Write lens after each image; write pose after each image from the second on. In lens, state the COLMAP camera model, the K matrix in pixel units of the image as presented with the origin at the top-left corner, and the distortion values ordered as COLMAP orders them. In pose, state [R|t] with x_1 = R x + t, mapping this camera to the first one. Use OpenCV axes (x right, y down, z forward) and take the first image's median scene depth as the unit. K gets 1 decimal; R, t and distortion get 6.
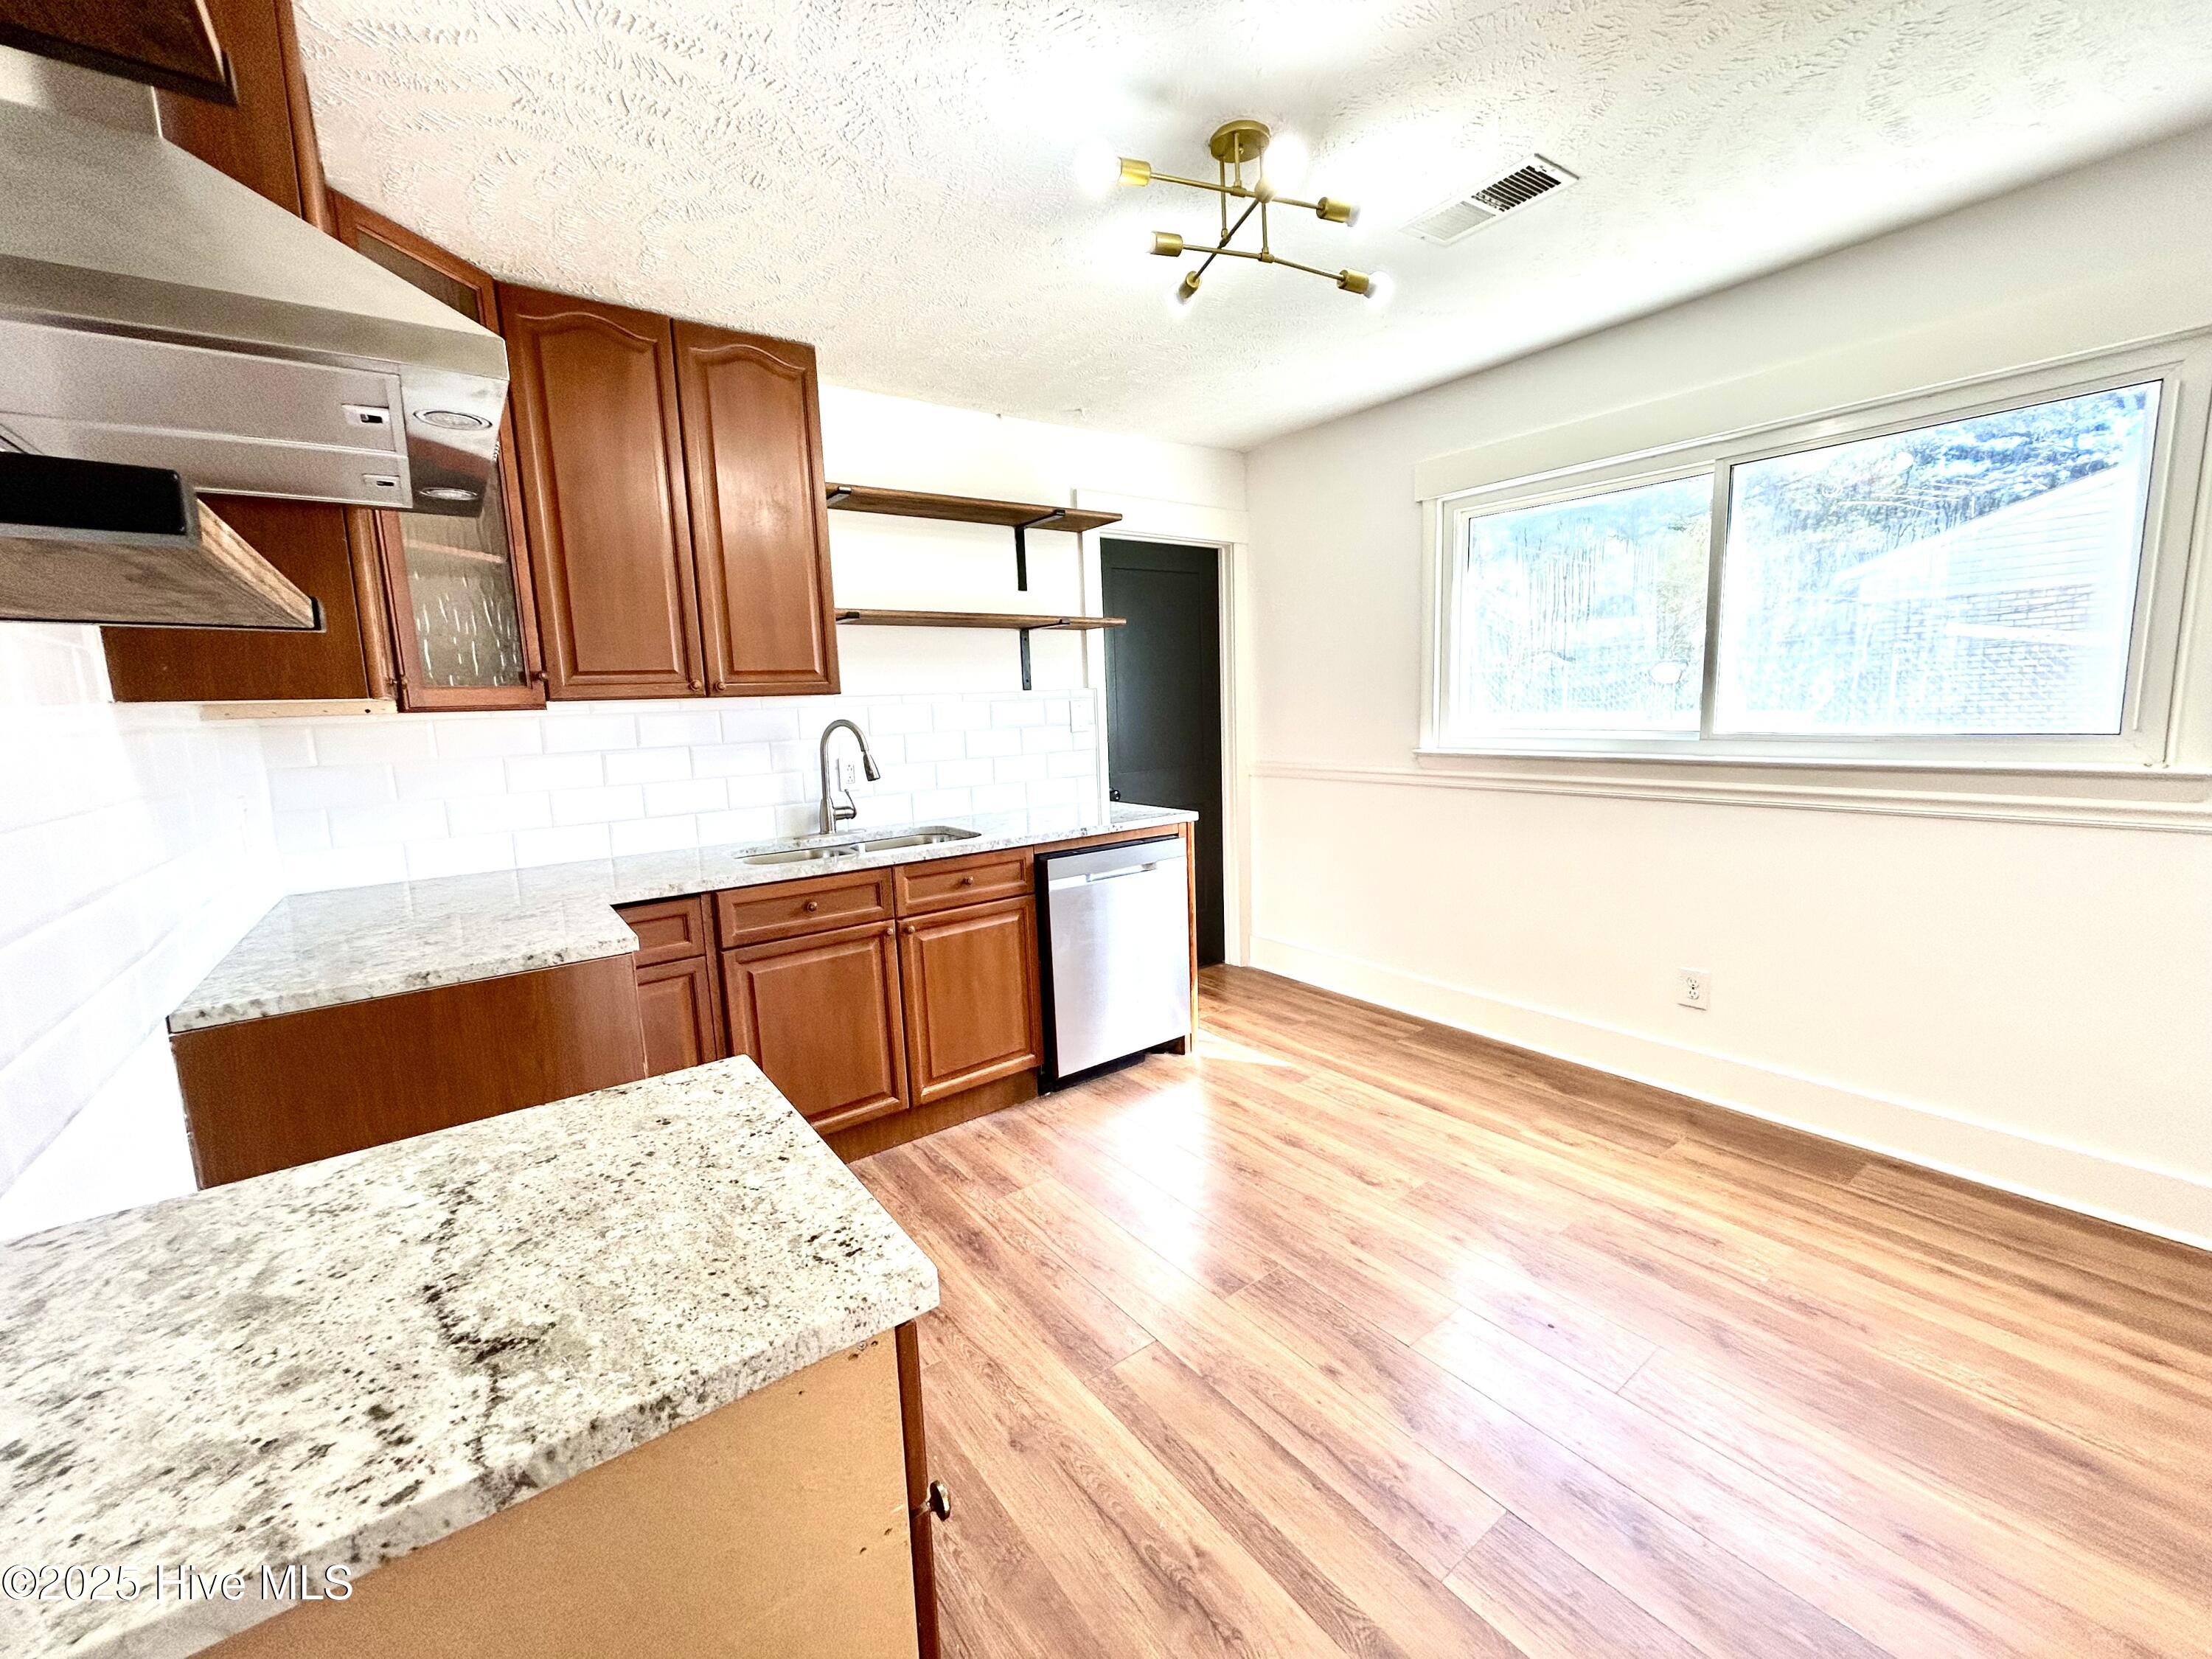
lens RADIAL K [[889.4, 0, 1111.2], [0, 889.4, 828.1], [0, 0, 1]] dist [-0.007267, 0.001556]
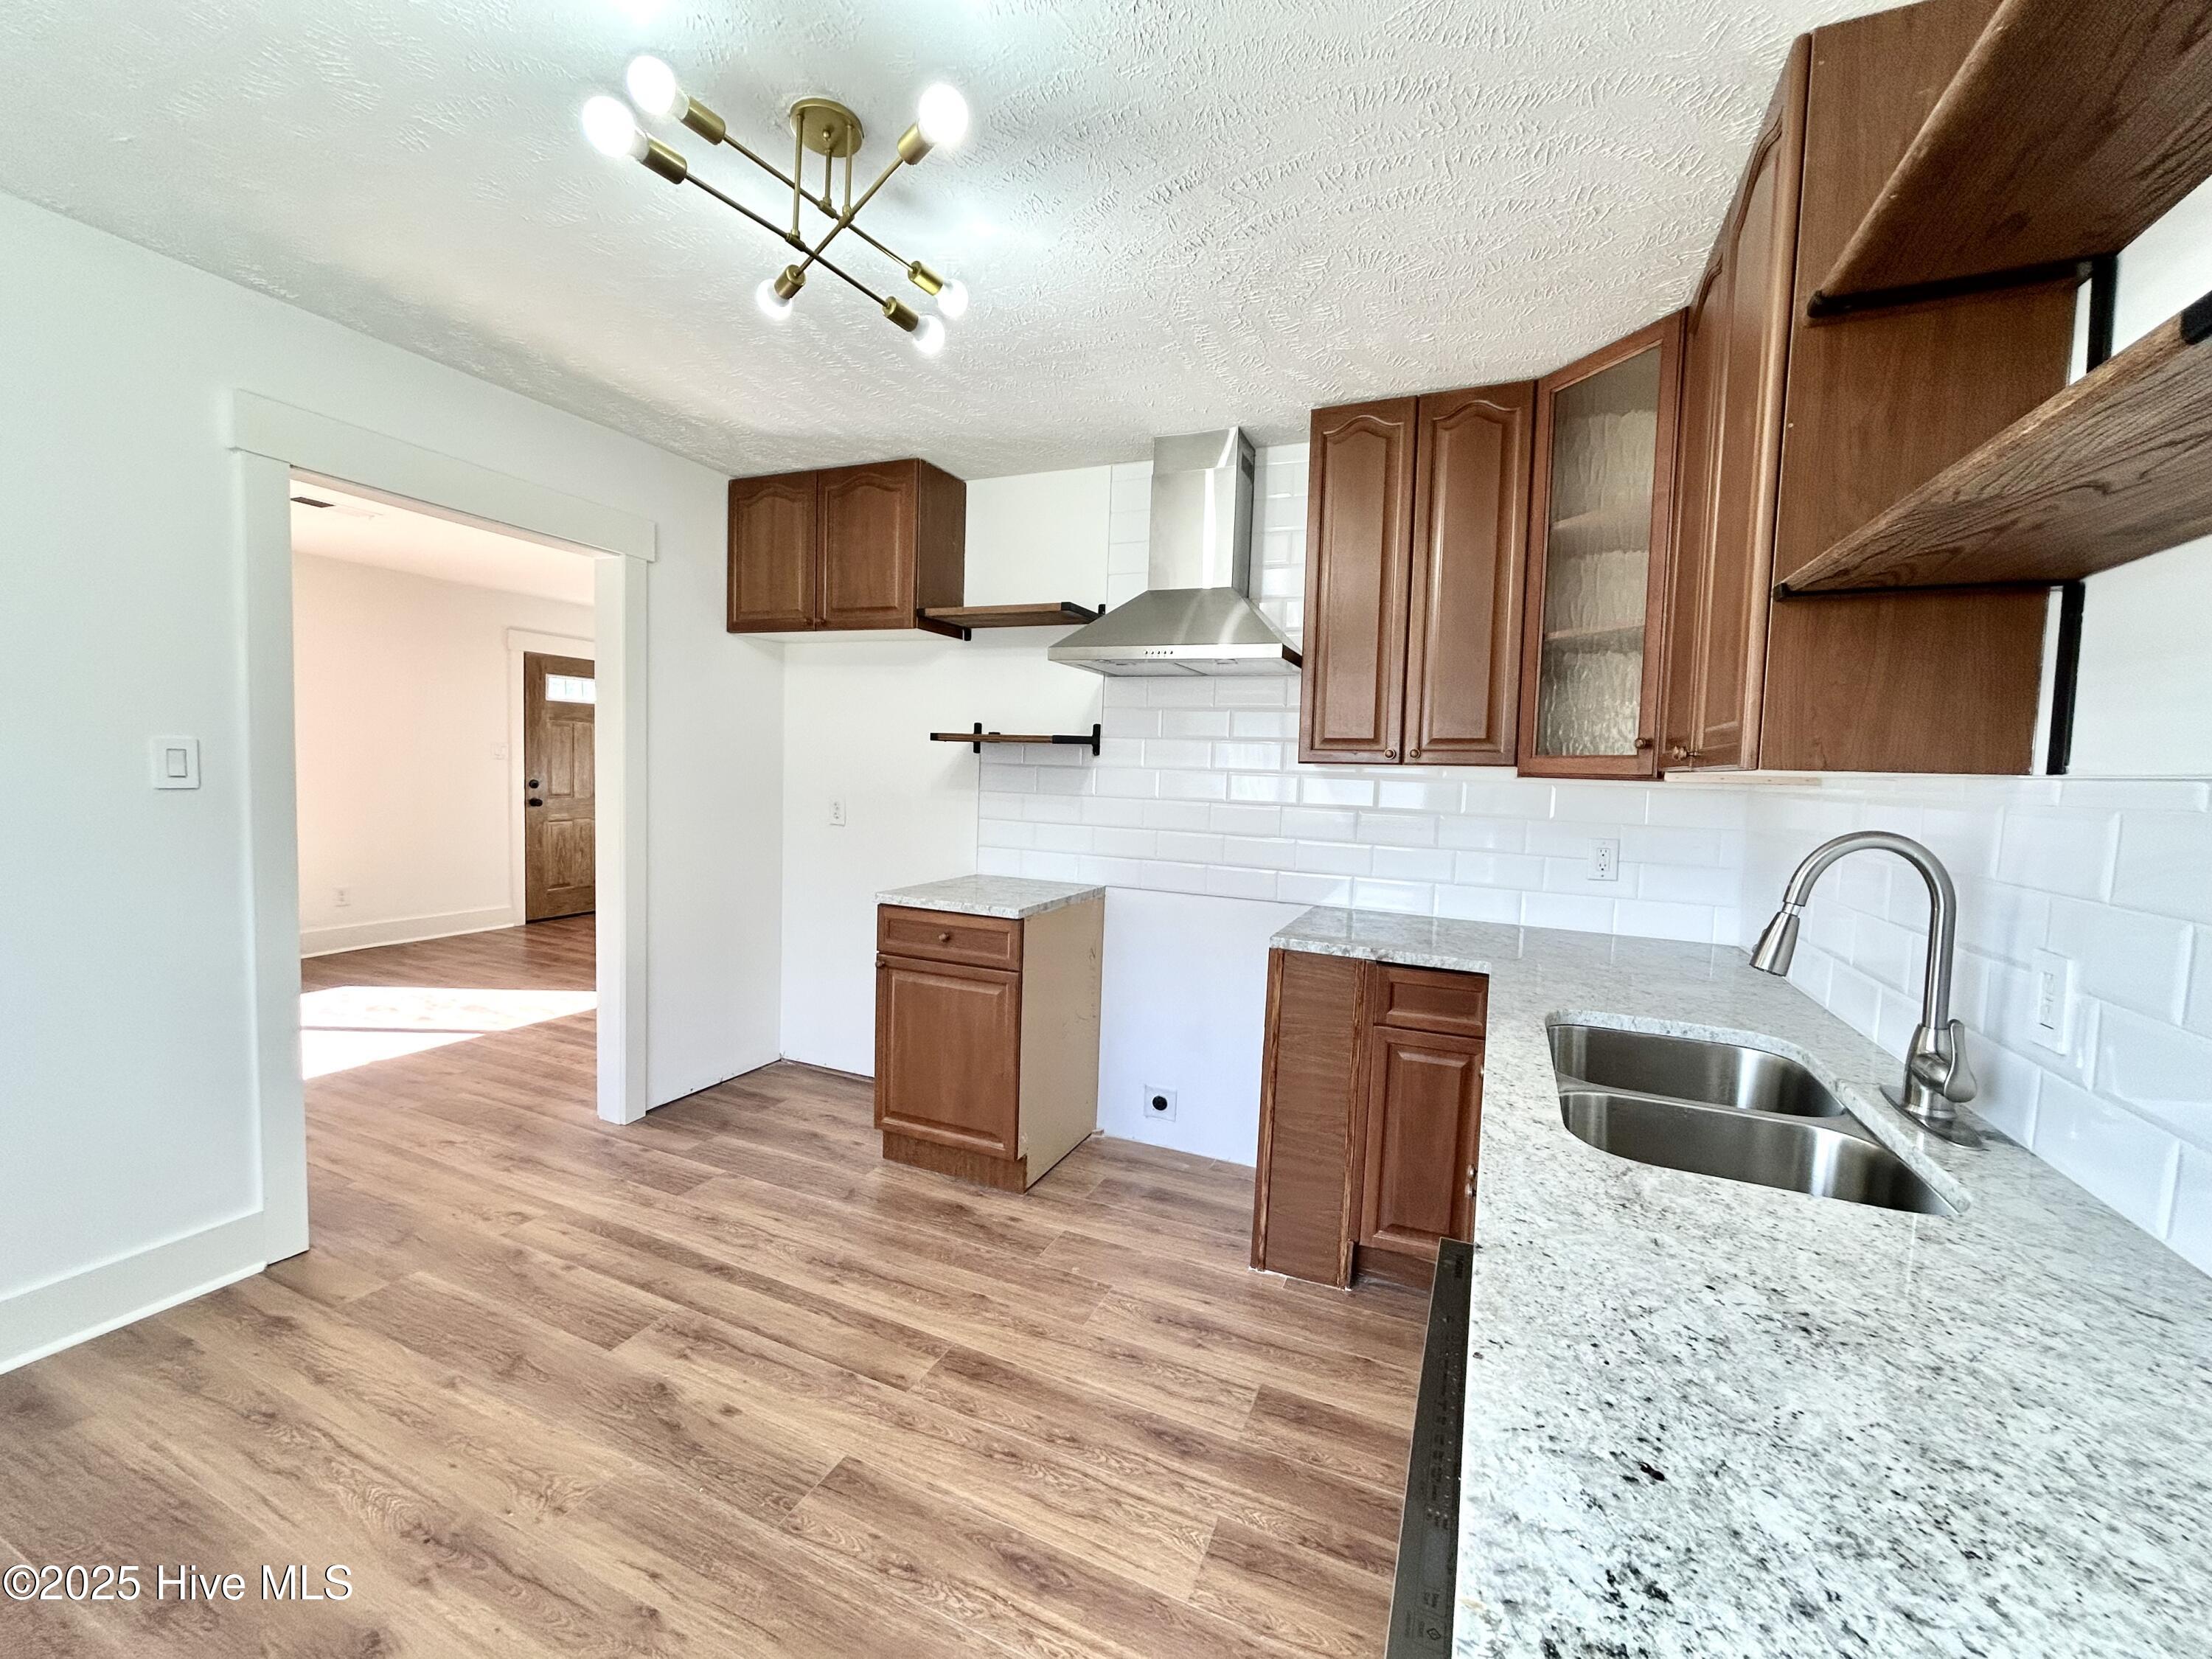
lens RADIAL K [[889.4, 0, 1104.4], [0, 889.4, 815.1], [0, 0, 1]] dist [-0.007267, 0.001556]
pose [[-0.873422, 0.033696, -0.485797, 0.237148], [-0.071067, 0.978102, 0.195615, -0.209106], [0.481751, 0.205378, -0.851901, 1.347804]]
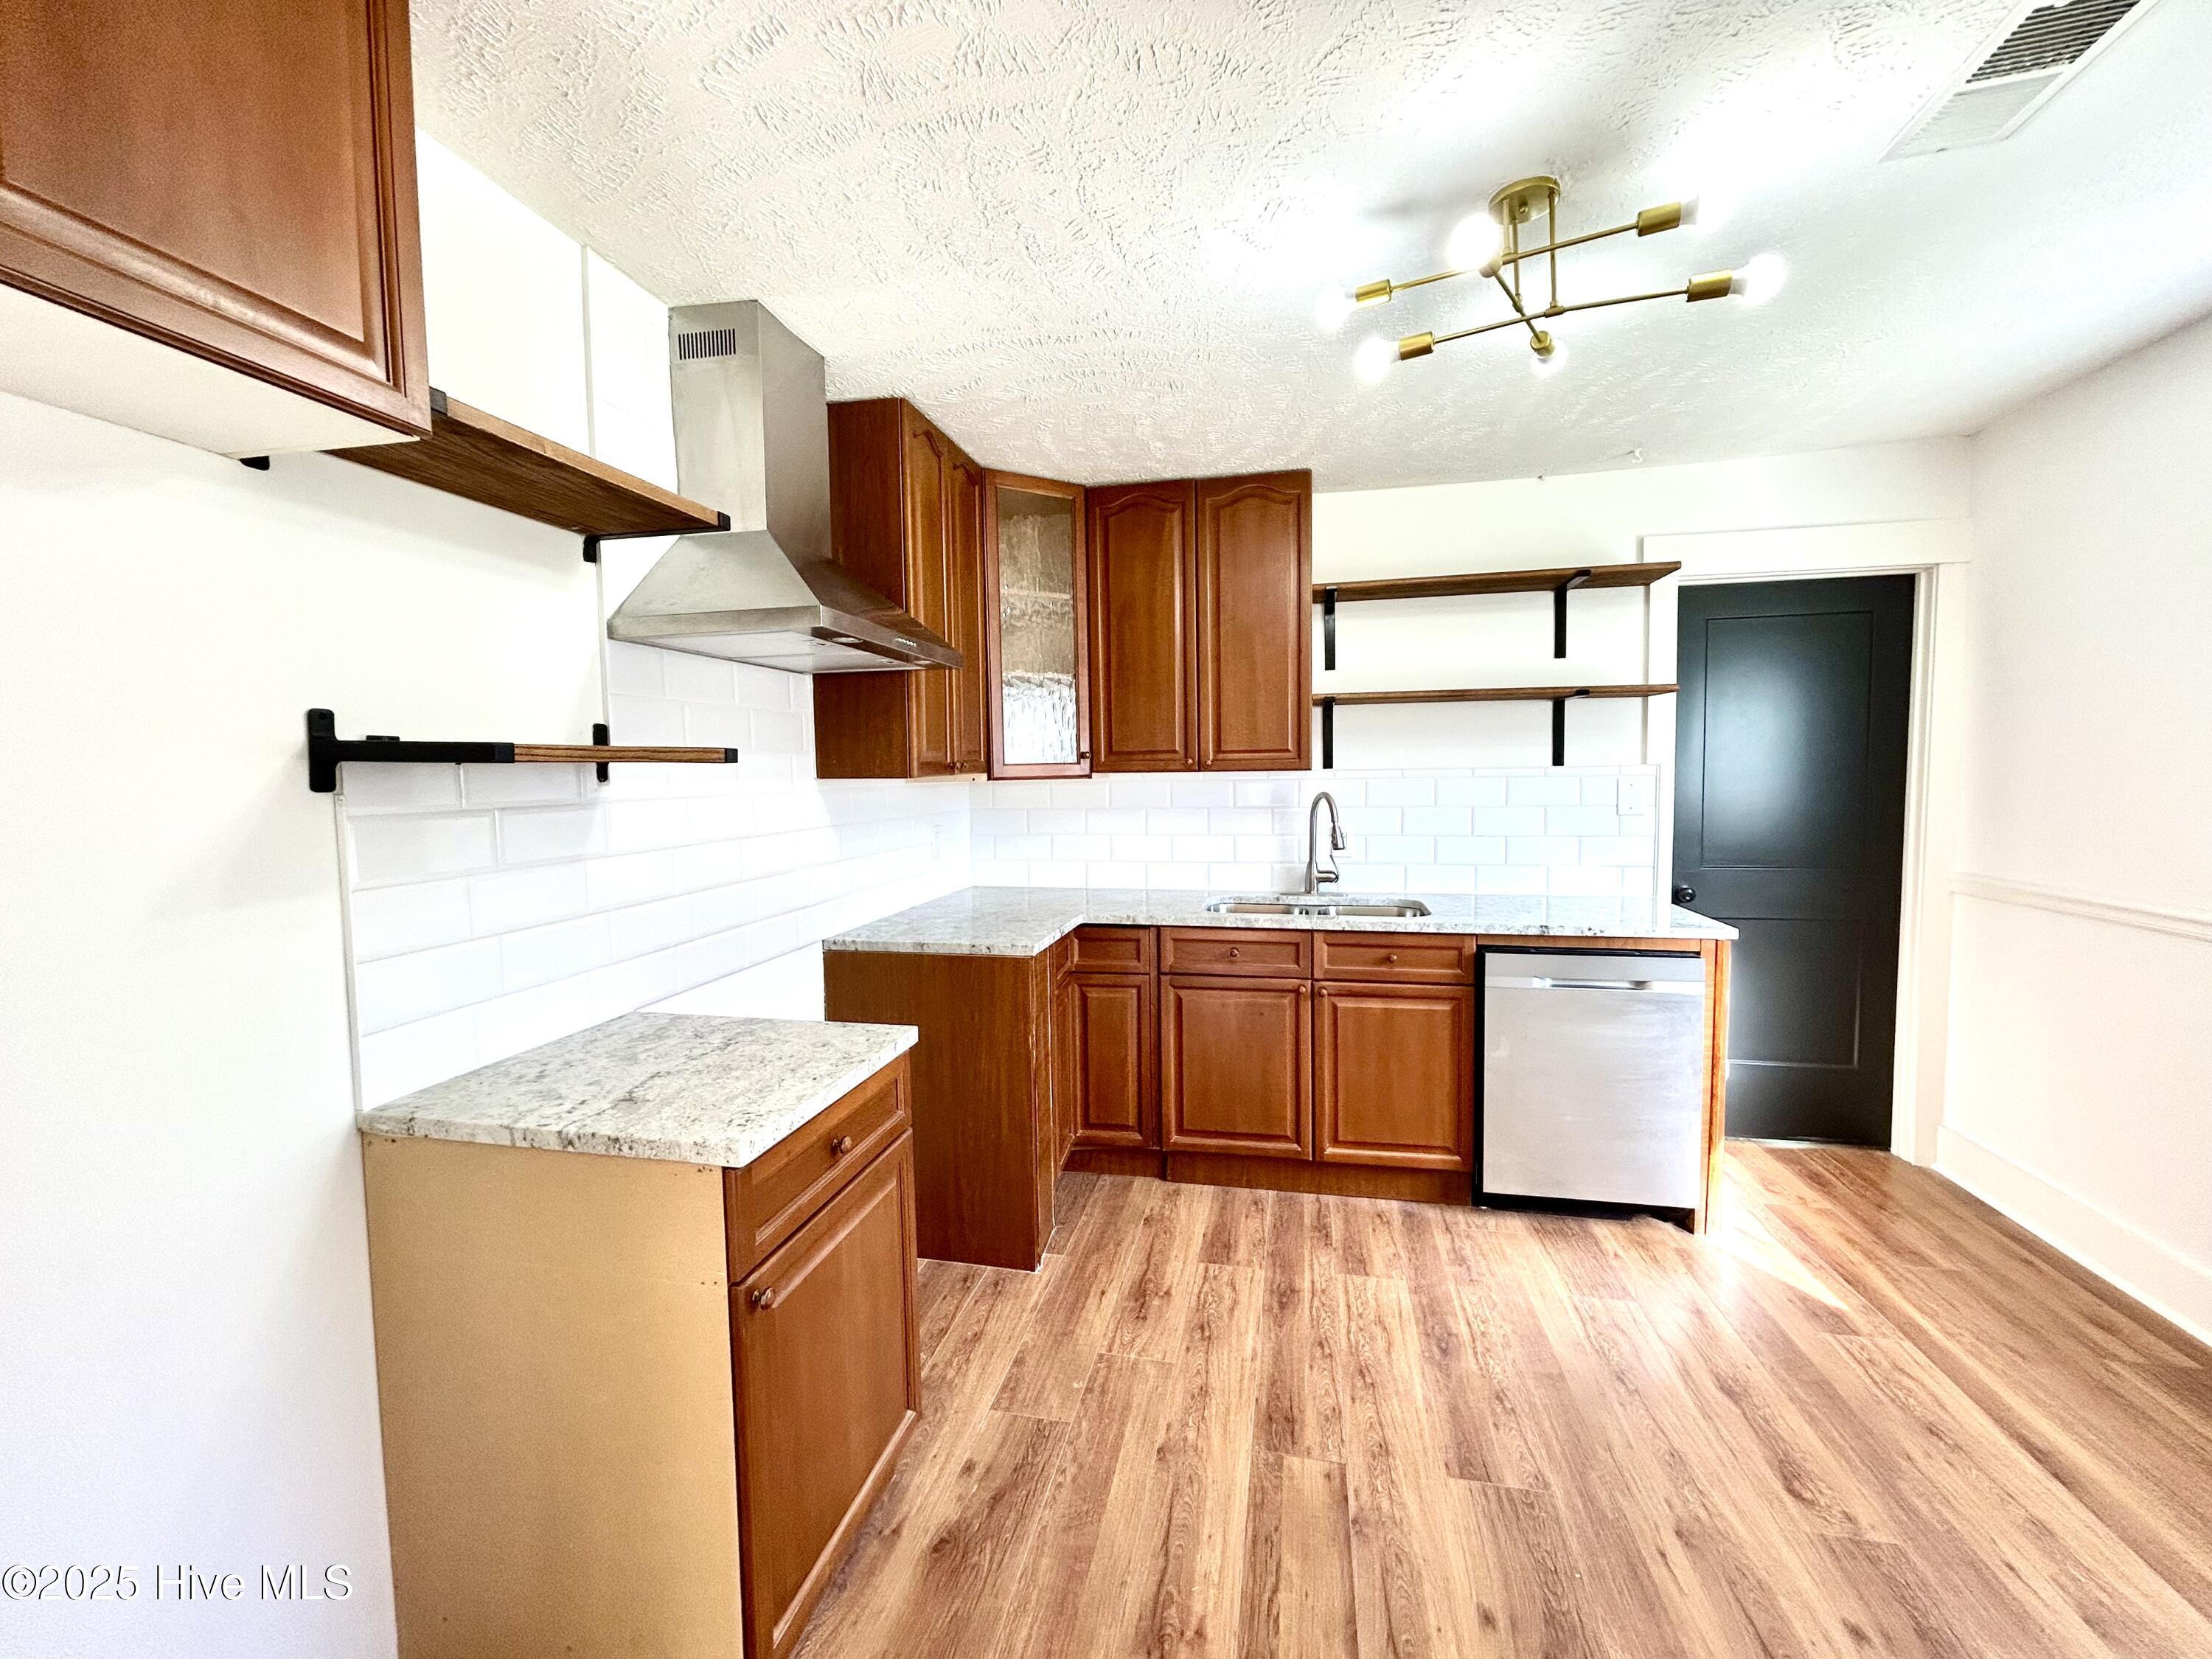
lens RADIAL K [[889.4, 0, 1102.9], [0, 889.4, 828.2], [0, 0, 1]] dist [-0.007267, 0.001556]
pose [[0.651963, 0.079149, -0.754109, 0.399608], [-0.117415, 0.993079, 0.002720, -0.055161], [0.749105, 0.086770, 0.656744, 0.086466]]
